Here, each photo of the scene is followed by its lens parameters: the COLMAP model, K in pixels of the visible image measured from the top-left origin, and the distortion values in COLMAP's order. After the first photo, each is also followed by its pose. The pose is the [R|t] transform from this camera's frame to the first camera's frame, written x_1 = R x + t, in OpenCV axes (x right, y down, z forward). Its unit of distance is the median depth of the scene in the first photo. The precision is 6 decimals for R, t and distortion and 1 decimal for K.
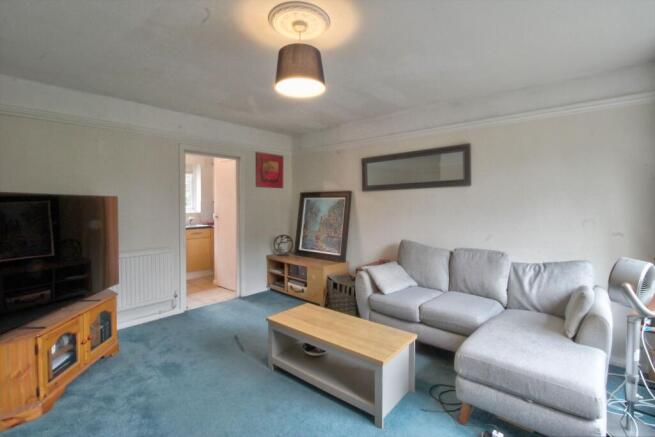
lens RADIAL K [[300.0, 0, 323.6], [0, 300.0, 209.2], [0, 0, 1]] dist [-0.000123, -0.000265]
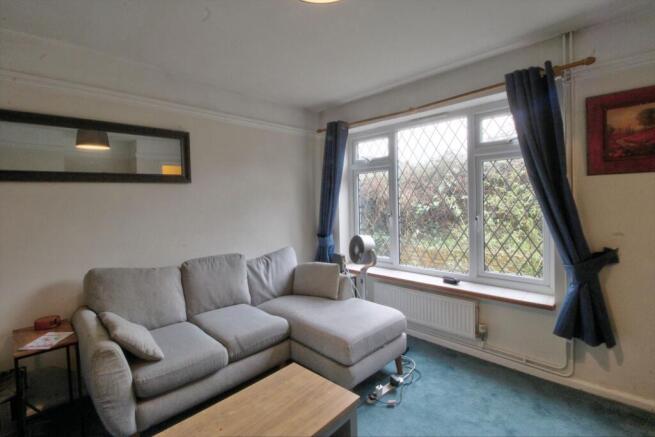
lens RADIAL K [[305.6, 0, 327.5], [0, 305.6, 218.5], [0, 0, 1]] dist [0.000910, 0.000114]
pose [[0.049050, -0.051448, 0.997470, -0.374939], [0.043481, 0.997836, 0.049329, -0.008446], [-0.997849, 0.040951, 0.051181, 0.641490]]
